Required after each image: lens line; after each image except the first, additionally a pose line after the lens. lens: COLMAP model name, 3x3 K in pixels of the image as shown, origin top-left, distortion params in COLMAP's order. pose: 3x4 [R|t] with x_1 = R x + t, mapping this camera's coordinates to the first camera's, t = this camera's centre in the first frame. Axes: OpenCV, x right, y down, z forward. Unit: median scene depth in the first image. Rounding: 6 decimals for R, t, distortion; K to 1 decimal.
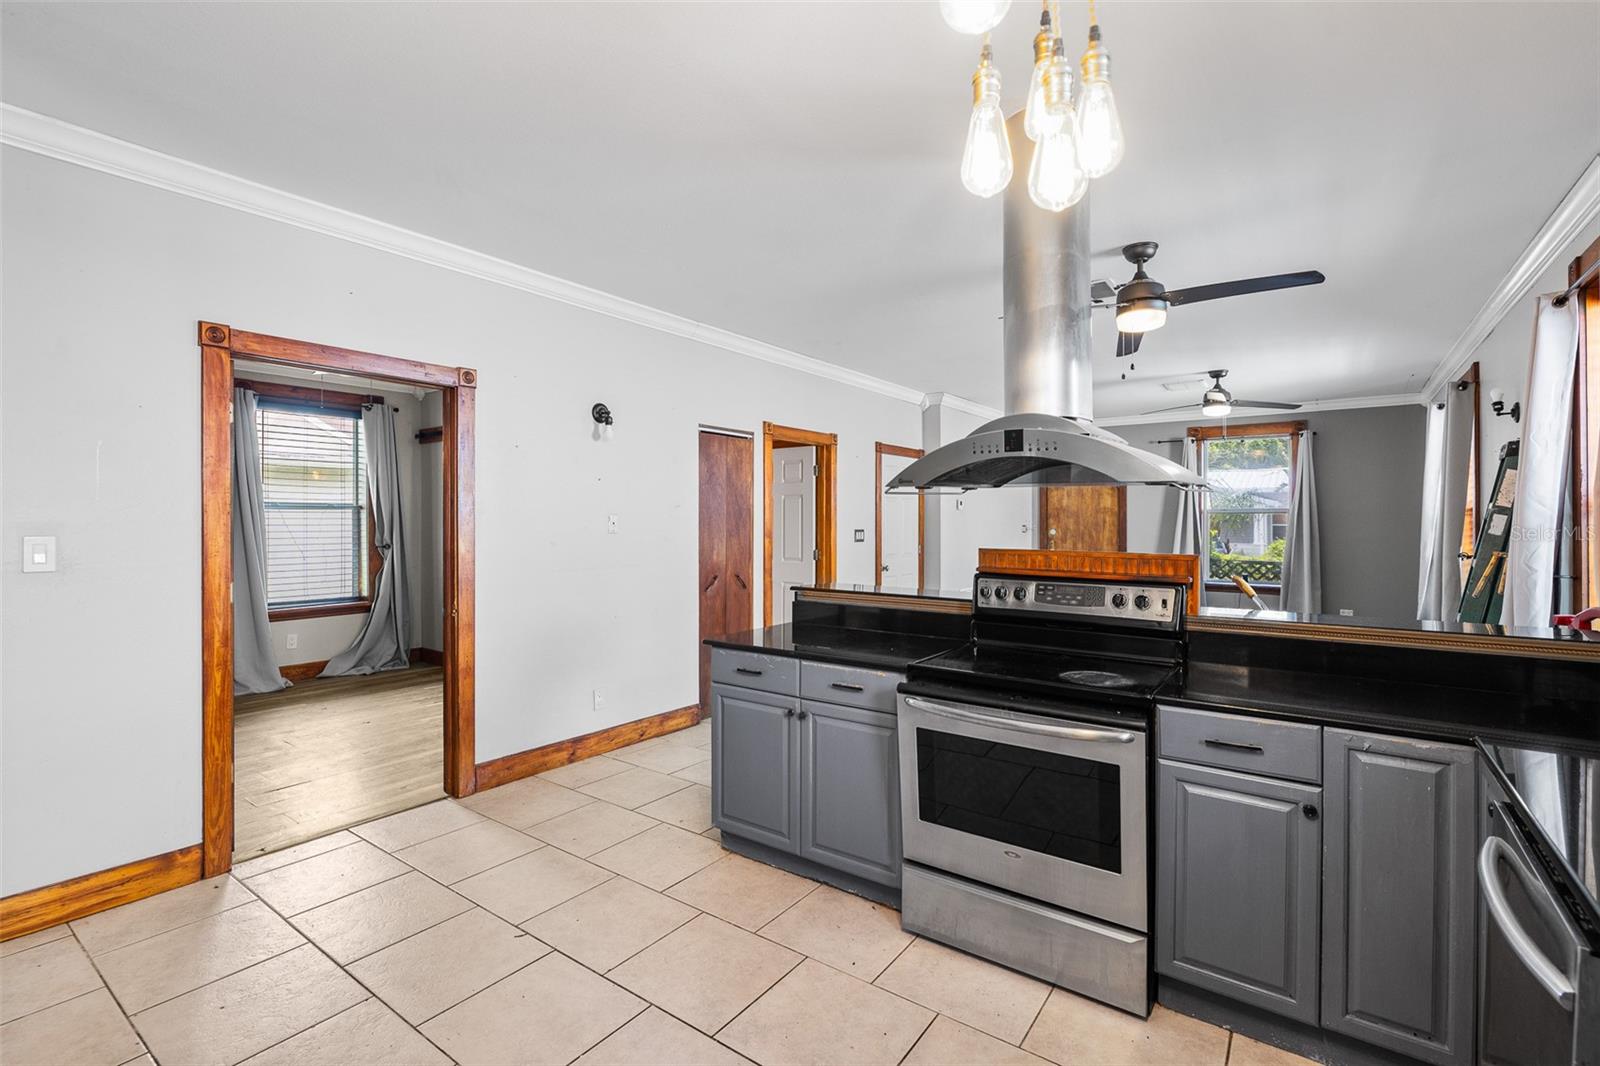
lens RADIAL K [[726.3, 0, 800.3], [0, 726.3, 529.3], [0, 0, 1]] dist [-0.000589, 0.000178]
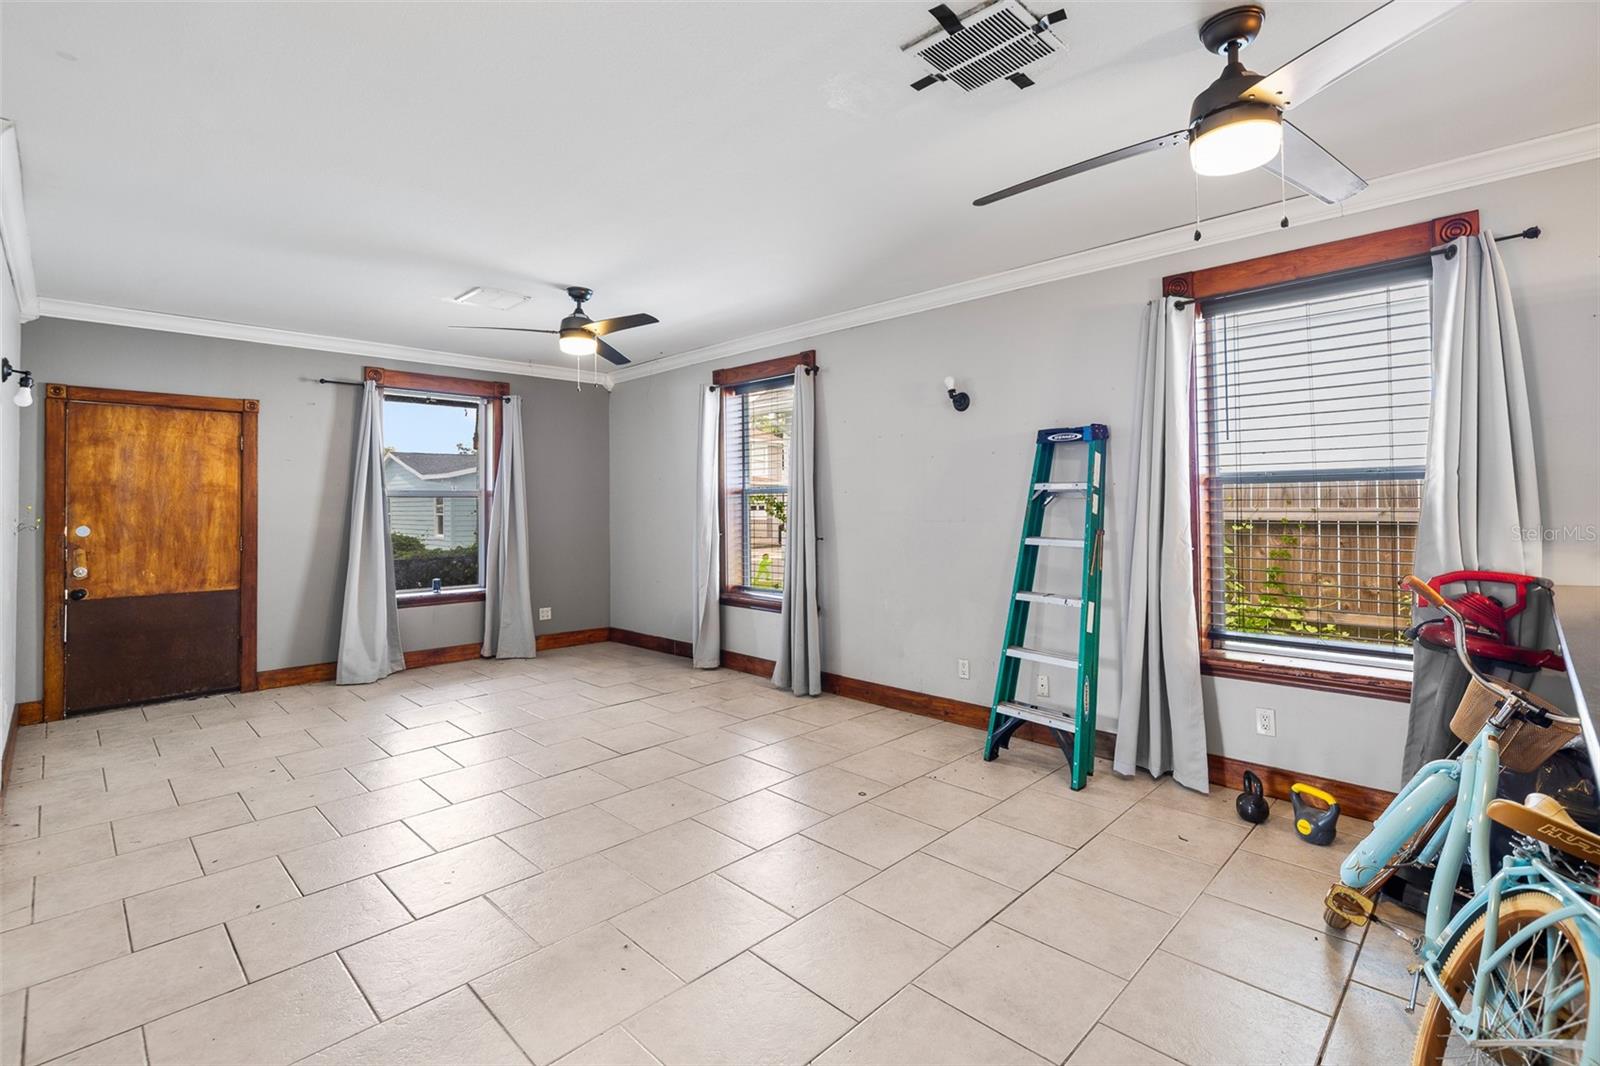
lens RADIAL K [[726.3, 0, 801.7], [0, 726.3, 484.0], [0, 0, 1]] dist [-0.000589, 0.000178]
pose [[0.164464, 0.030365, 0.985916, -0.048613], [0.019309, 0.999235, -0.033997, -0.002206], [-0.986194, 0.024628, 0.163752, 0.465329]]
